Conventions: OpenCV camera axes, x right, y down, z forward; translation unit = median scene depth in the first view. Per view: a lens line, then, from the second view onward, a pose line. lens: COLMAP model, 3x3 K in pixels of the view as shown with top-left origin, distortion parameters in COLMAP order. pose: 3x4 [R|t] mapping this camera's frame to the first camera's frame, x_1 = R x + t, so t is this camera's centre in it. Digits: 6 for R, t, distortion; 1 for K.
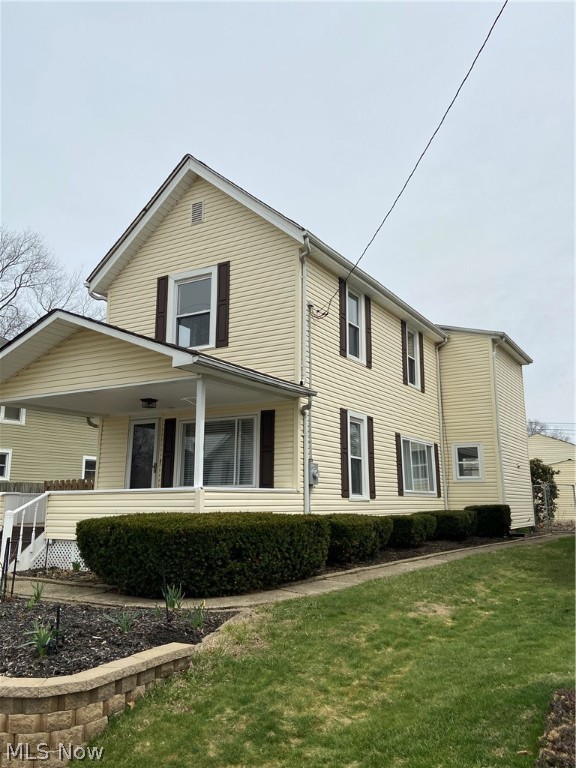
lens RADIAL K [[656.2, 0, 293.3], [0, 656.2, 376.7], [0, 0, 1]] dist [0.084009, -0.079994]
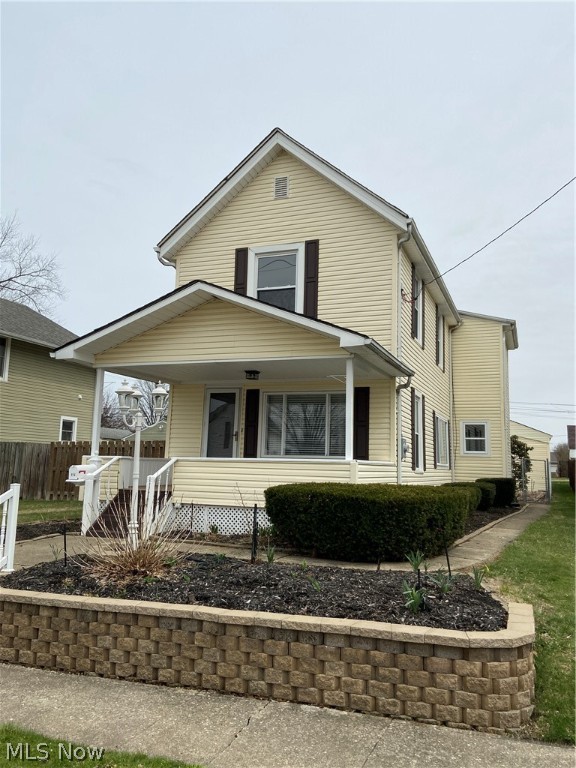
lens RADIAL K [[656.2, 0, 282.8], [0, 656.2, 381.3], [0, 0, 1]] dist [0.084009, -0.079994]
pose [[0.985093, 0.047436, 0.165353, -0.307994], [-0.057433, 0.996766, 0.056207, -0.009477], [-0.162152, -0.064866, 0.984632, -0.018379]]
